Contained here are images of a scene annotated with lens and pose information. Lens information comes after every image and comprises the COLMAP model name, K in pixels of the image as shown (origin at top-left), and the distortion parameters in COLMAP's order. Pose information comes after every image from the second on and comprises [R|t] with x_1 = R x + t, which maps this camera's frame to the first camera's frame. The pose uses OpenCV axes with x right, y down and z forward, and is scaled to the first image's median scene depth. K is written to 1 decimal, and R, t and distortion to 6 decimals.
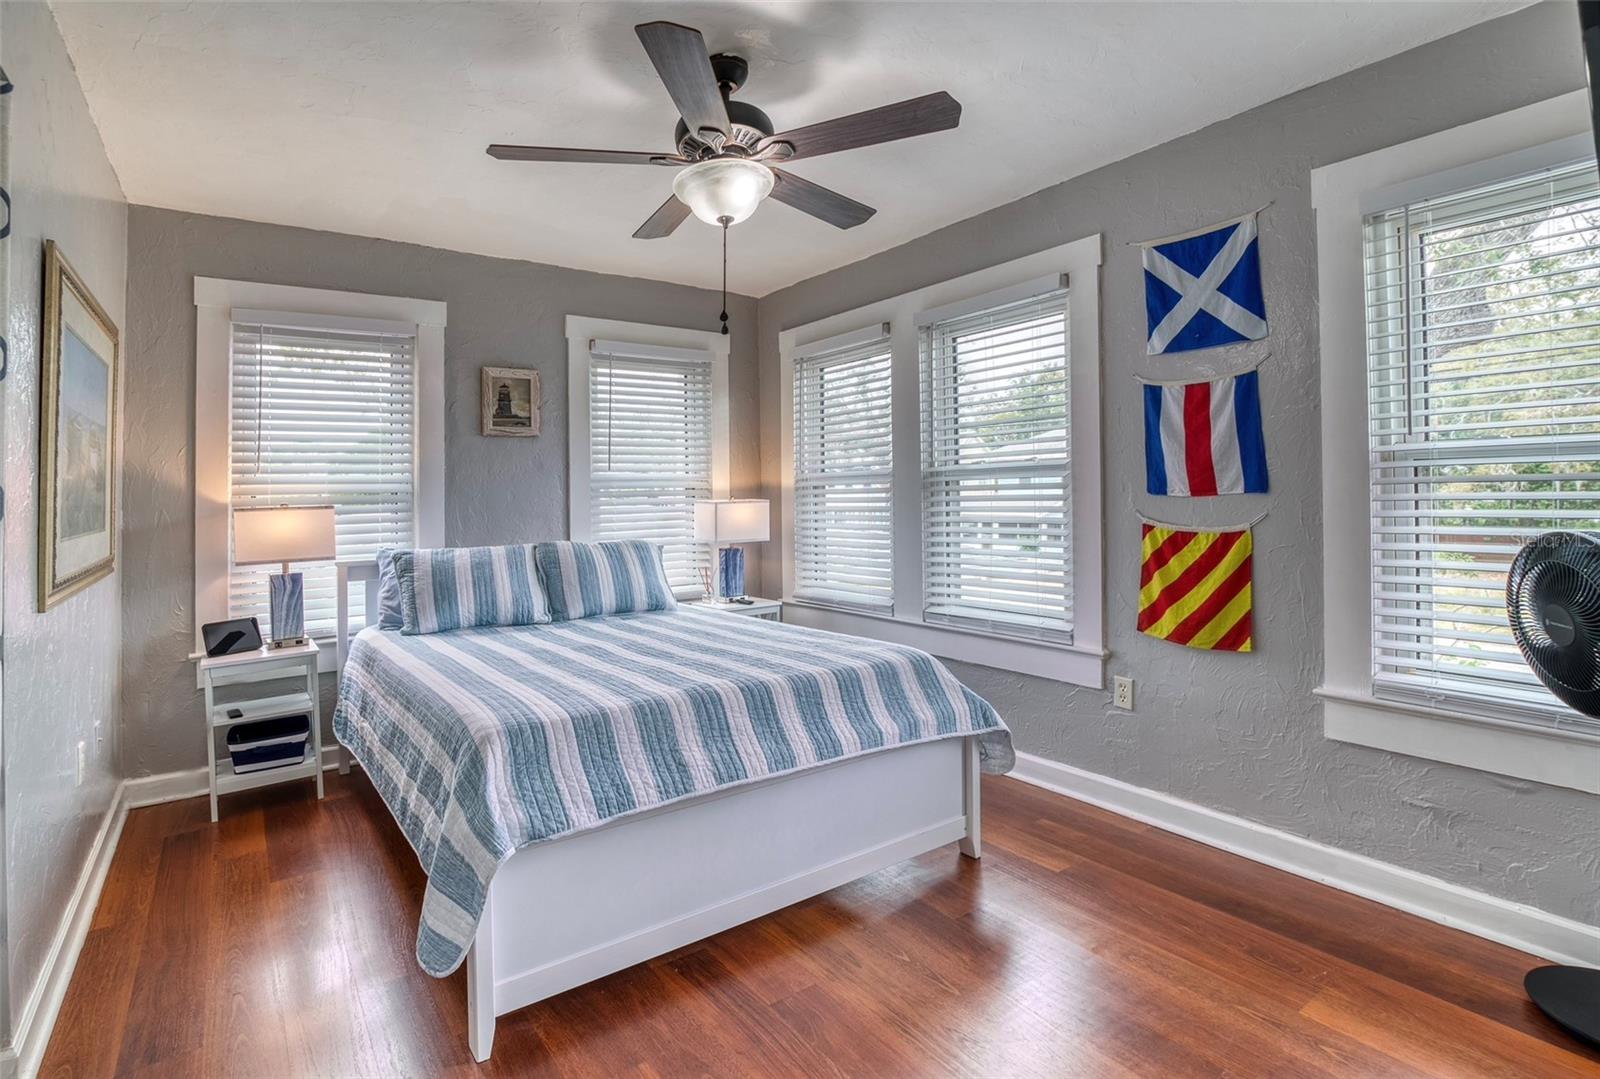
lens RADIAL K [[772.9, 0, 793.5], [0, 772.9, 491.9], [0, 0, 1]] dist [-0.056340, -0.000003]
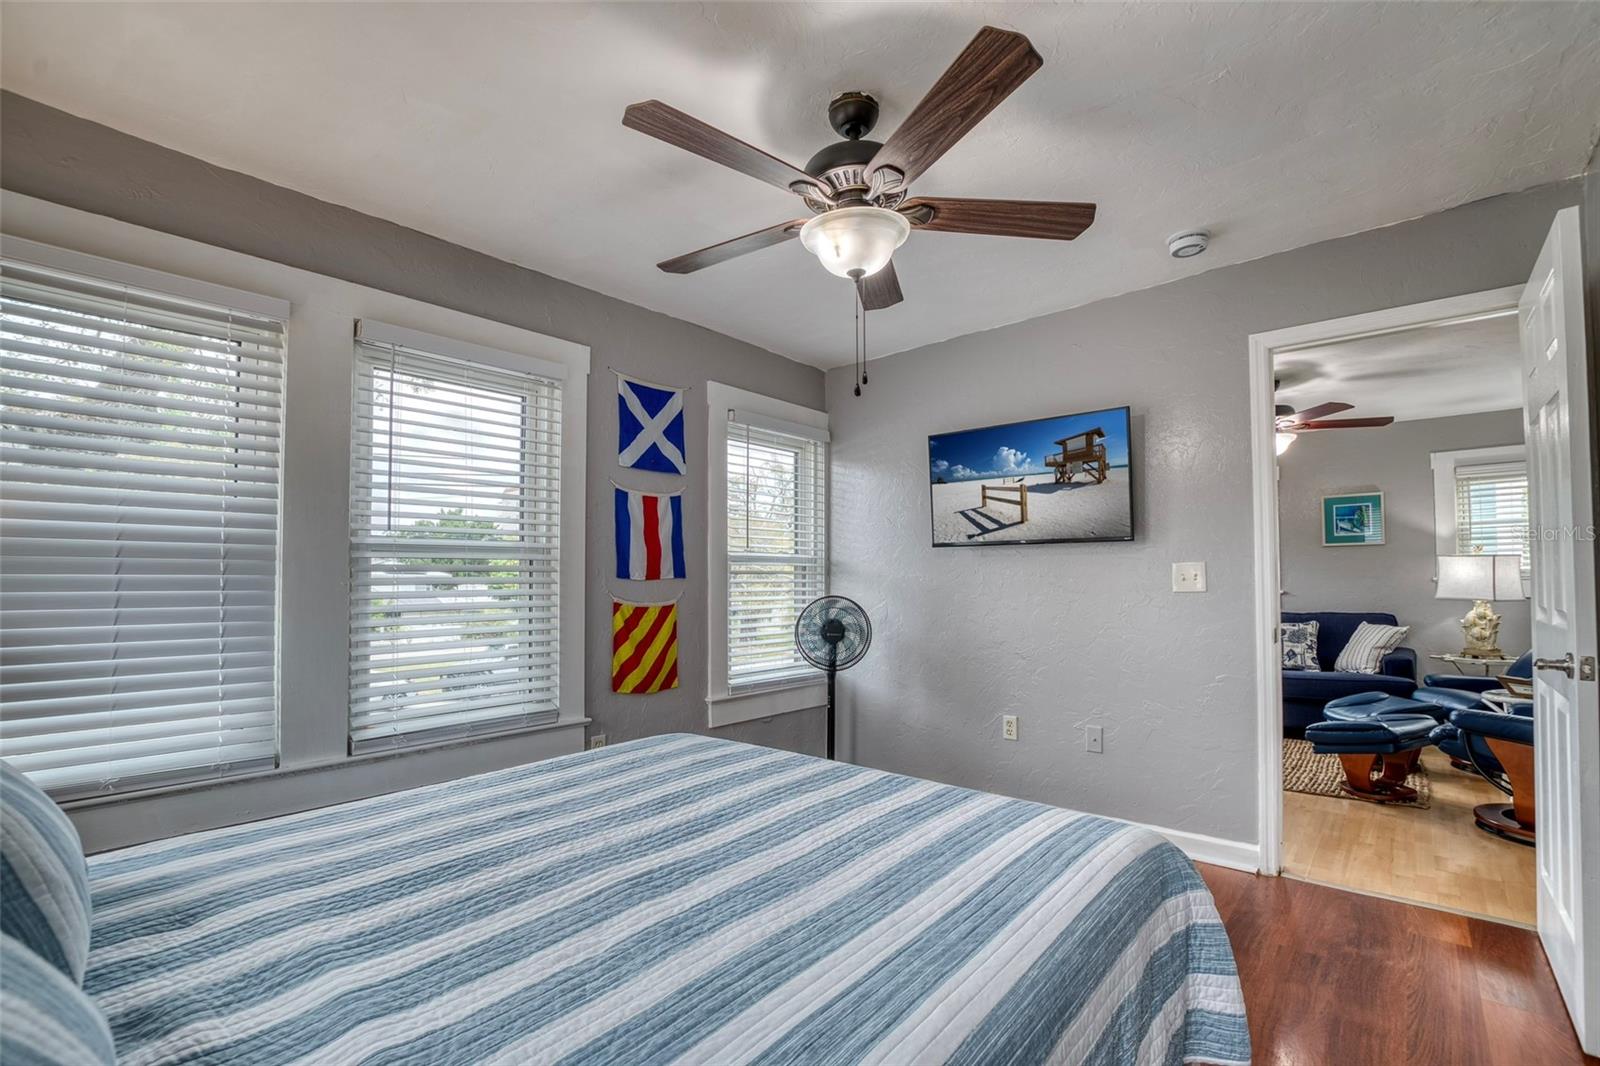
lens RADIAL K [[699.0, 0, 799.4], [0, 699.0, 563.3], [0, 0, 1]] dist [-0.029795, 0.000055]
pose [[-0.217197, 0.041057, 0.975264, -0.716517], [0.002365, 0.999134, -0.041535, 0.027581], [-0.976125, -0.006715, -0.217106, 0.992868]]
